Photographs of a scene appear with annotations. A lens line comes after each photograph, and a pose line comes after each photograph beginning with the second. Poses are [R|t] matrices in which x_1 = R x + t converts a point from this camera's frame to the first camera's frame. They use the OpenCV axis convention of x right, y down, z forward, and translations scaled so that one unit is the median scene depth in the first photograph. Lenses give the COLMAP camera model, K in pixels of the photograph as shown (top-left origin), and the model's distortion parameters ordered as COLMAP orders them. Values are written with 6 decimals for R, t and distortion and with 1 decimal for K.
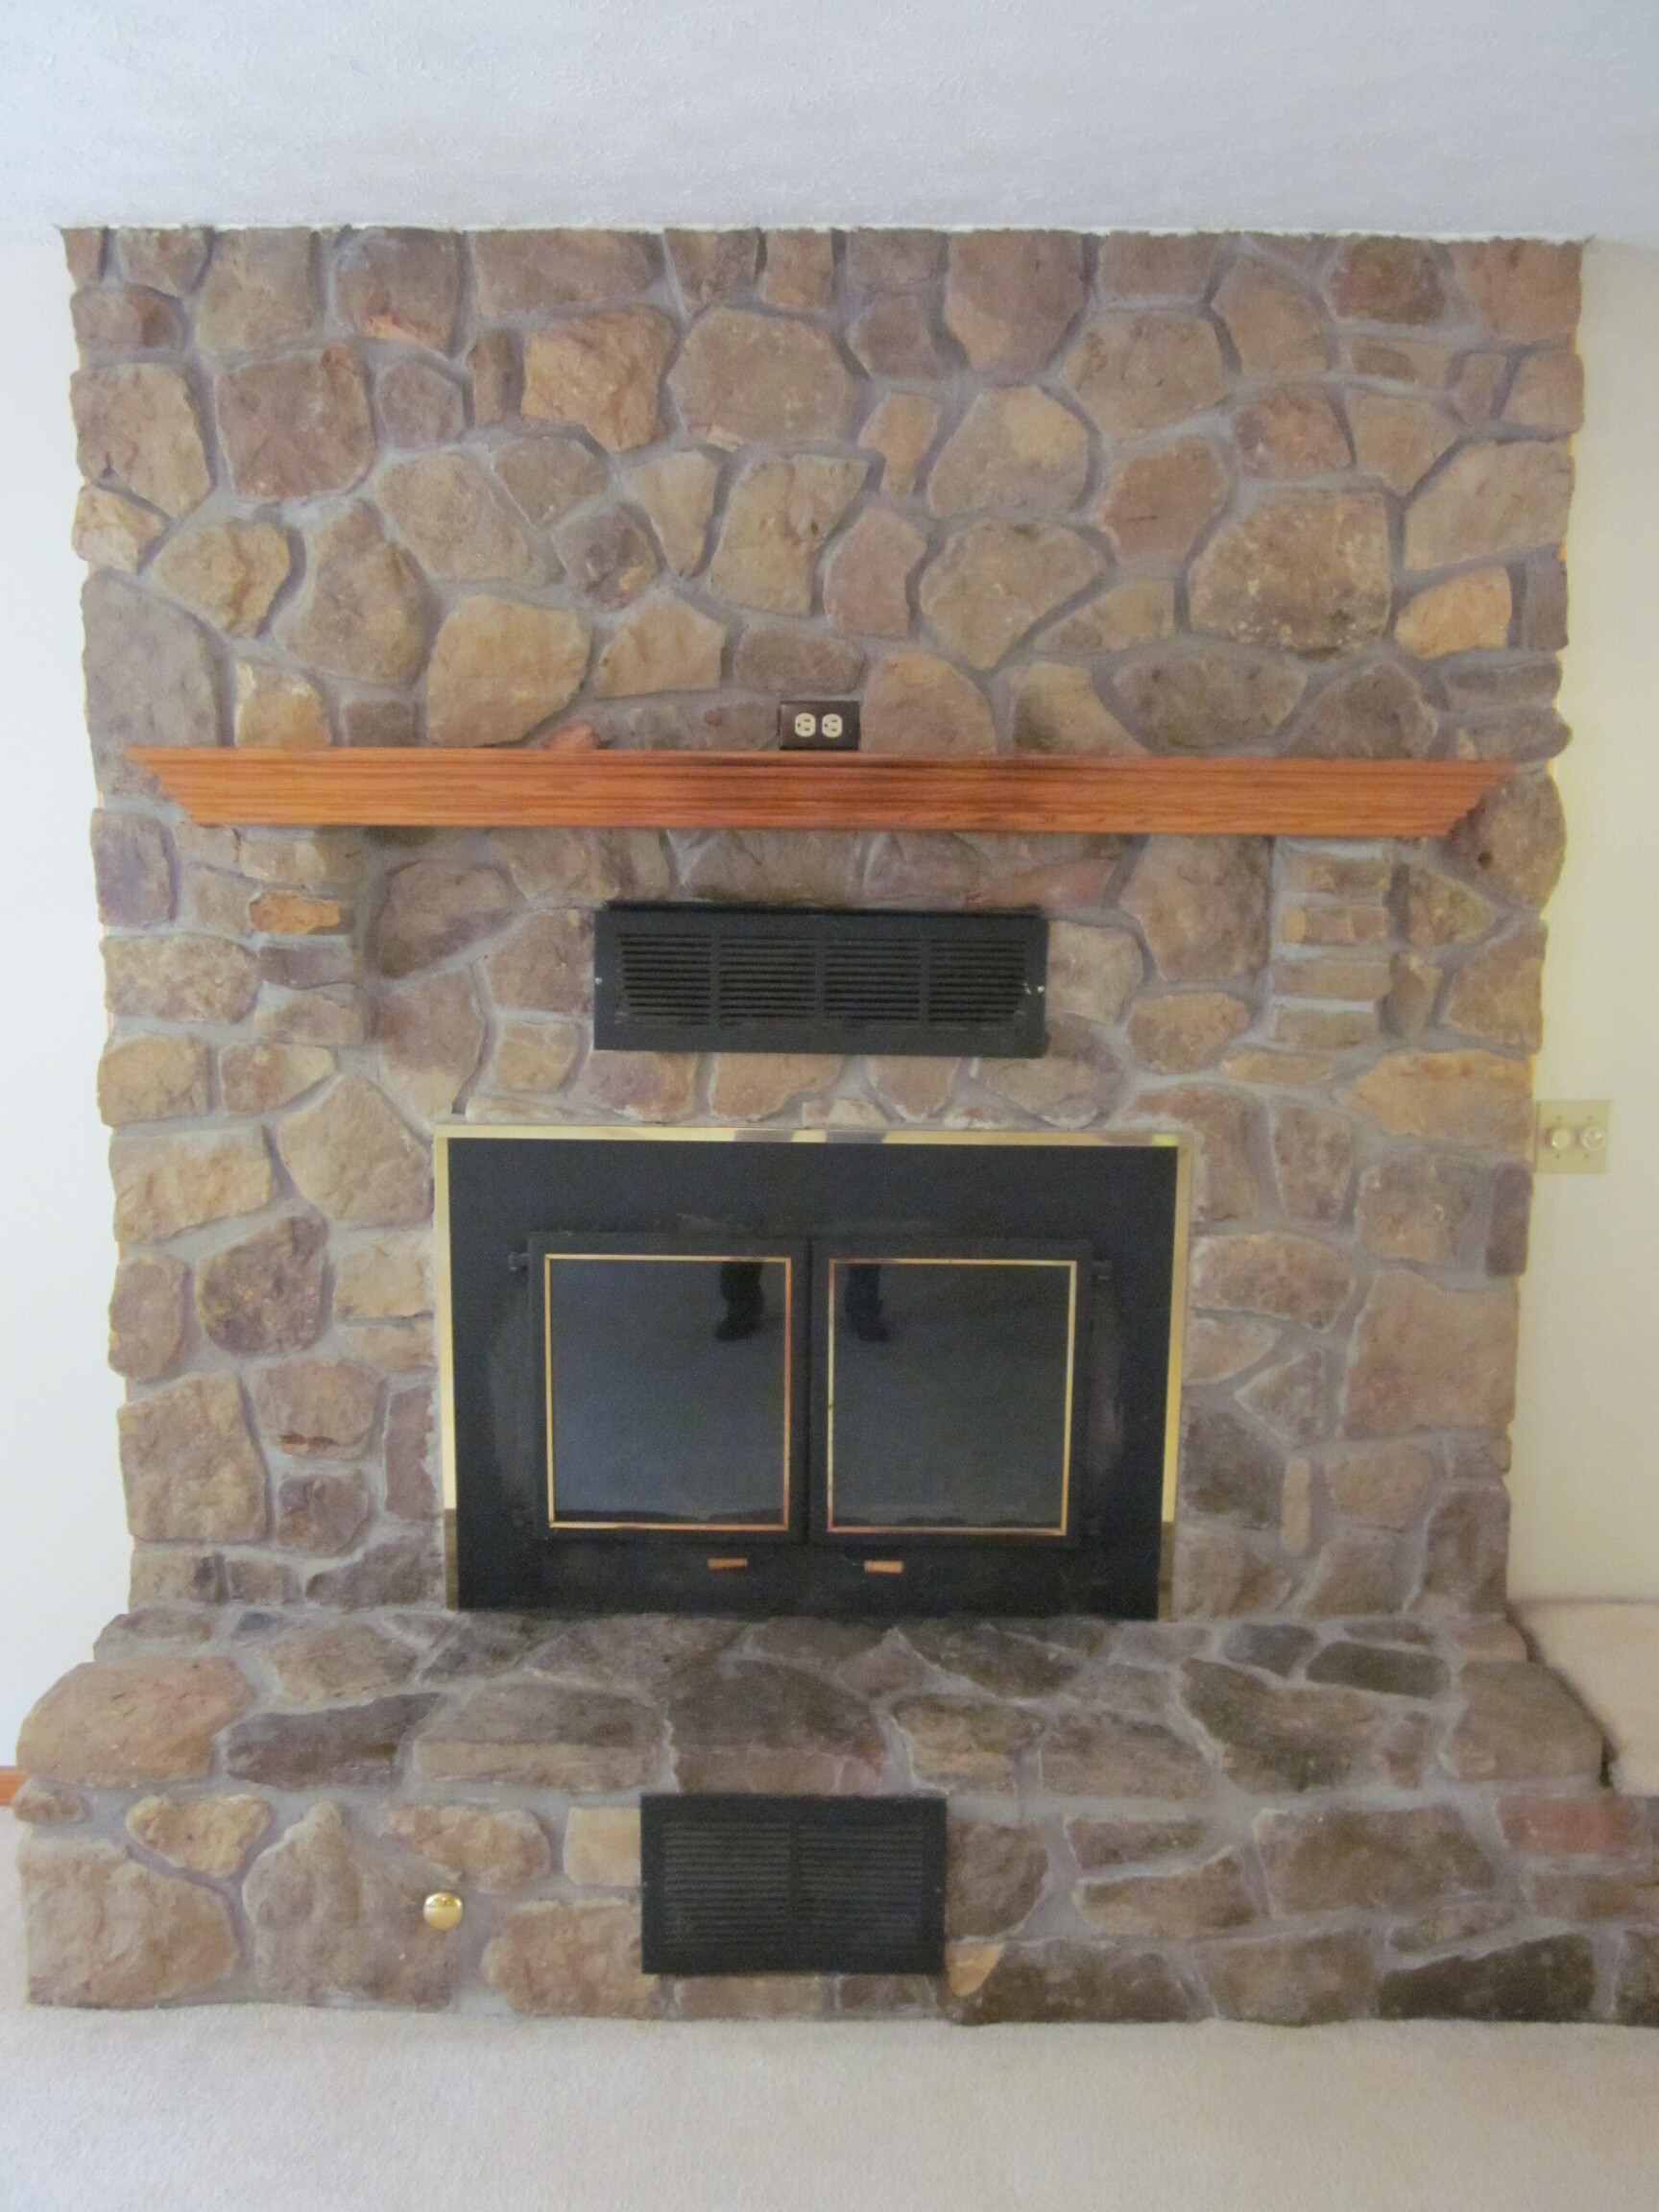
lens RADIAL K [[1846.1, 0, 829.5], [0, 1846.1, 1106.0], [0, 0, 1]] dist [-0.030941, 0.008069]
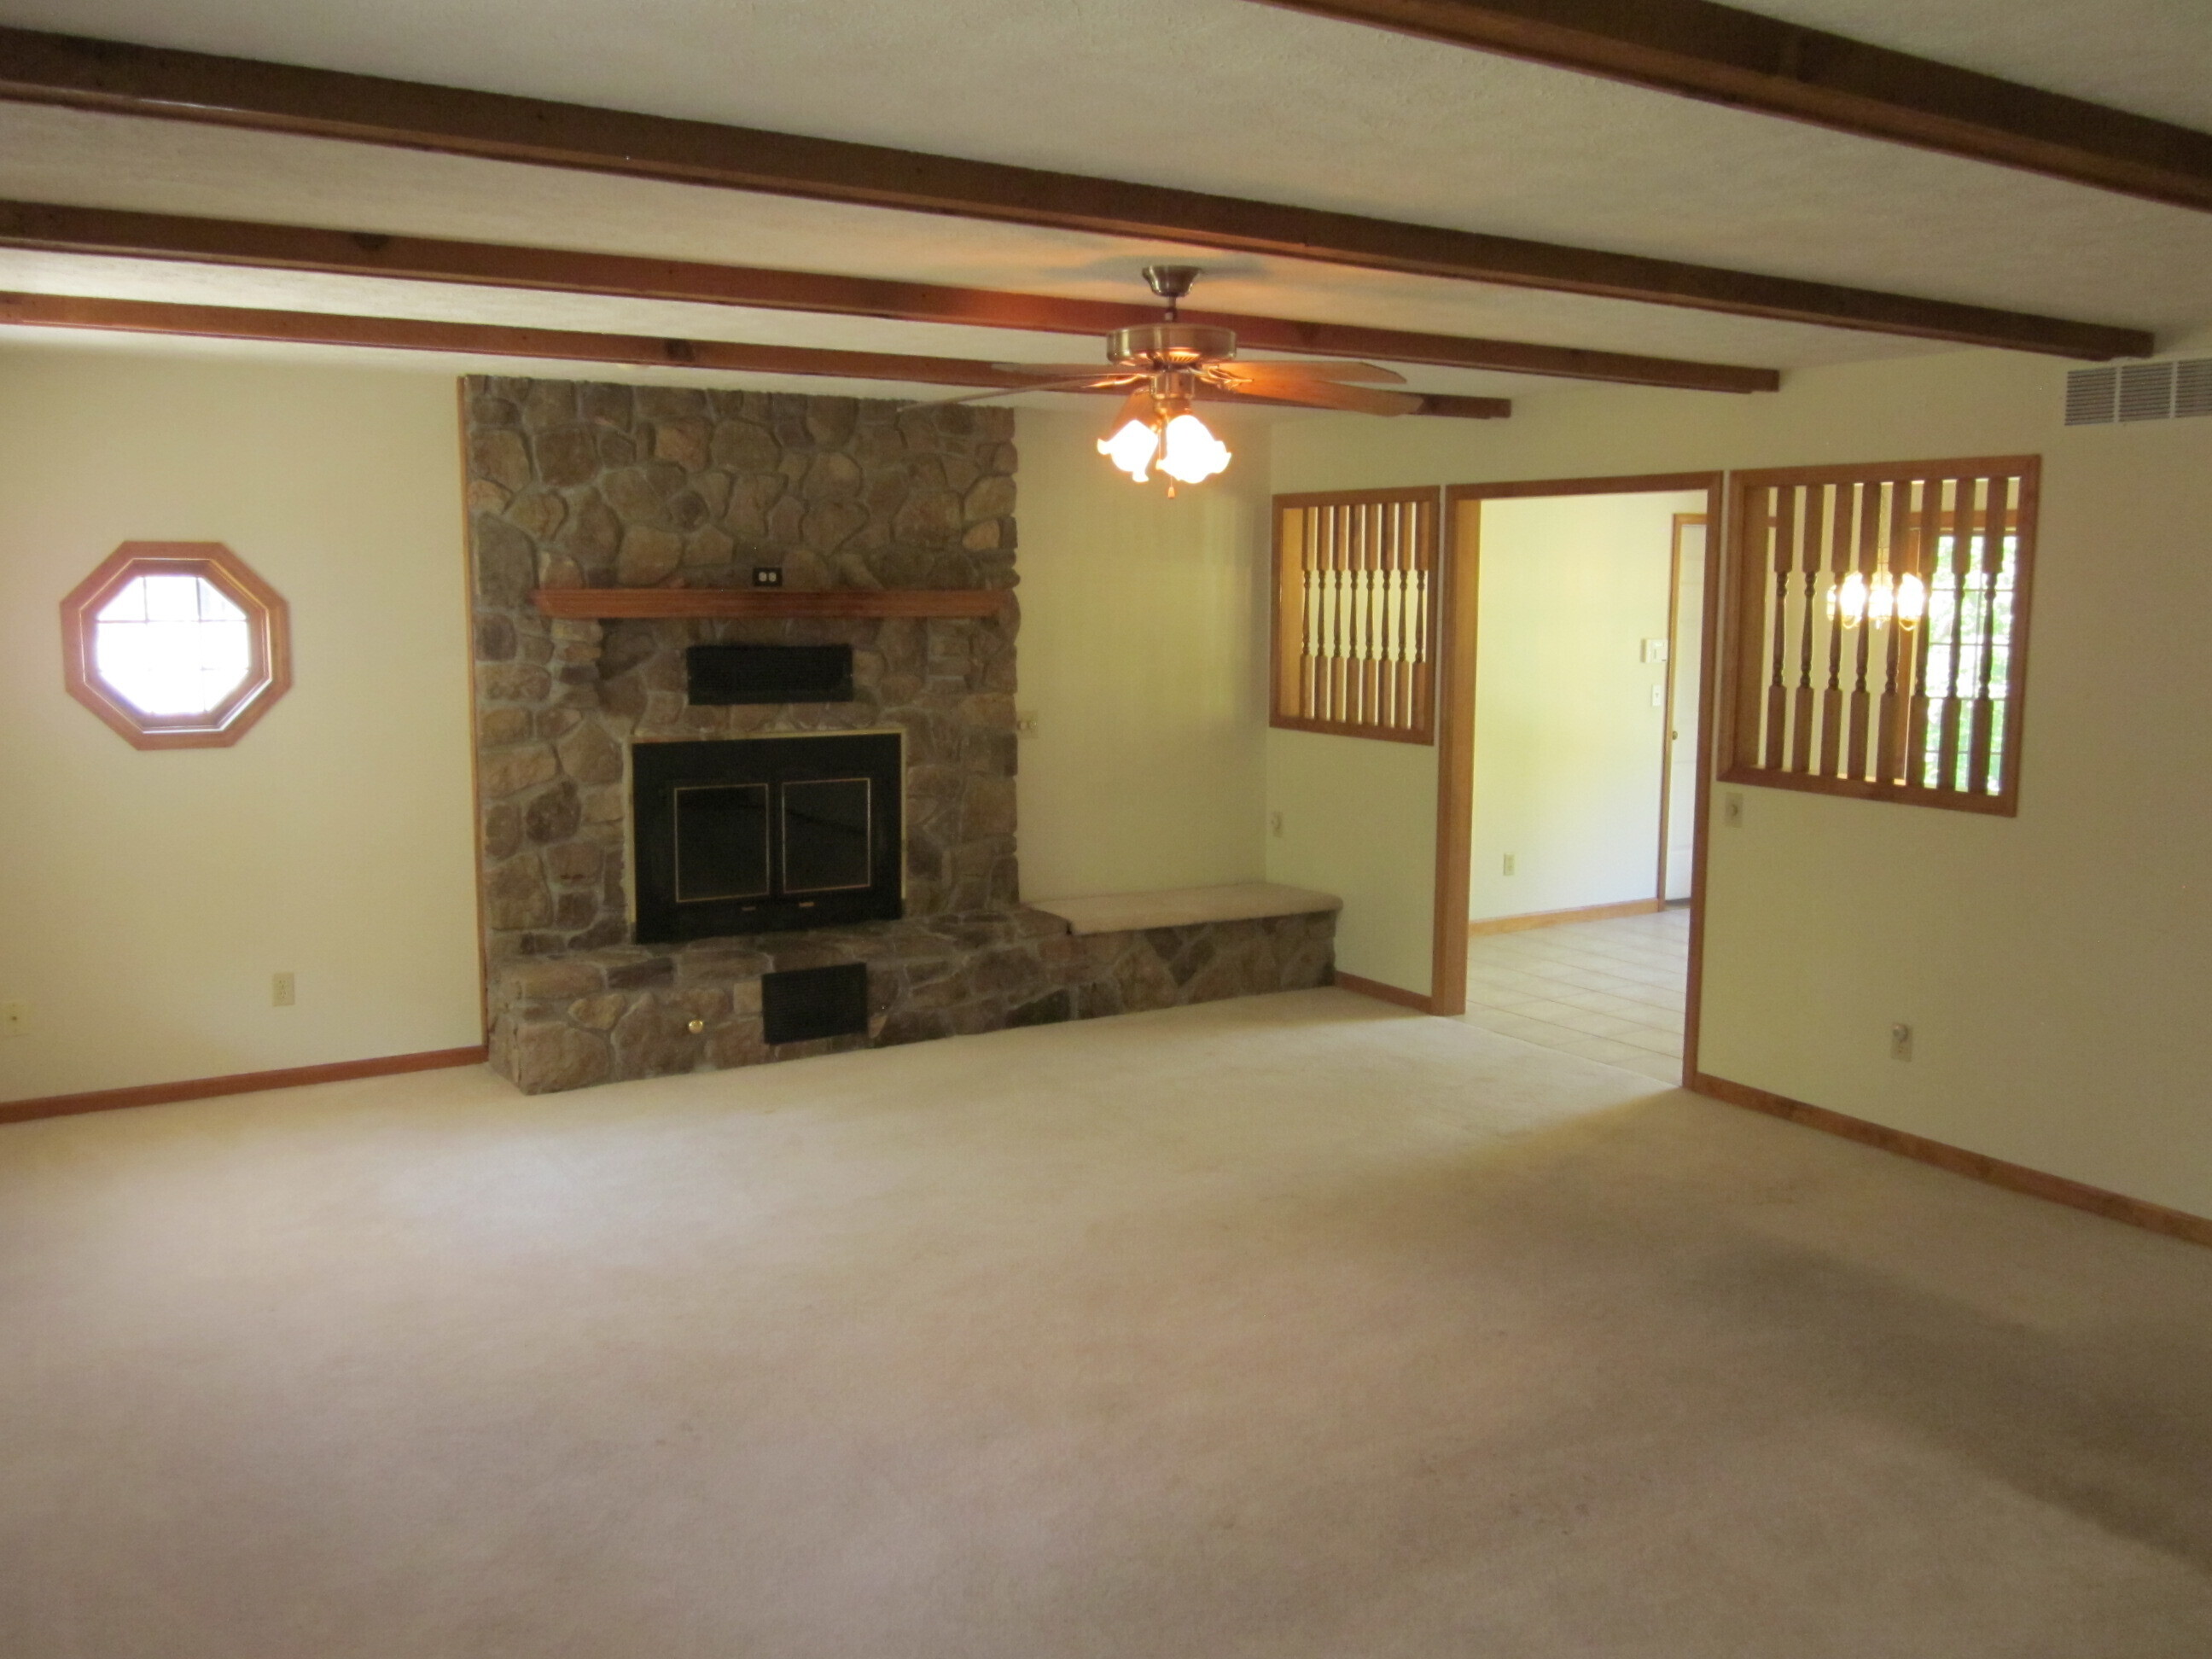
lens RADIAL K [[1846.1, 0, 1097.0], [0, 1846.1, 830.1], [0, 0, 1]] dist [-0.030941, 0.008069]
pose [[0.848189, -0.074463, 0.524433, -1.010950], [0.082734, 0.996542, 0.007688, 0.169872], [-0.523192, 0.036868, 0.851417, -1.458220]]
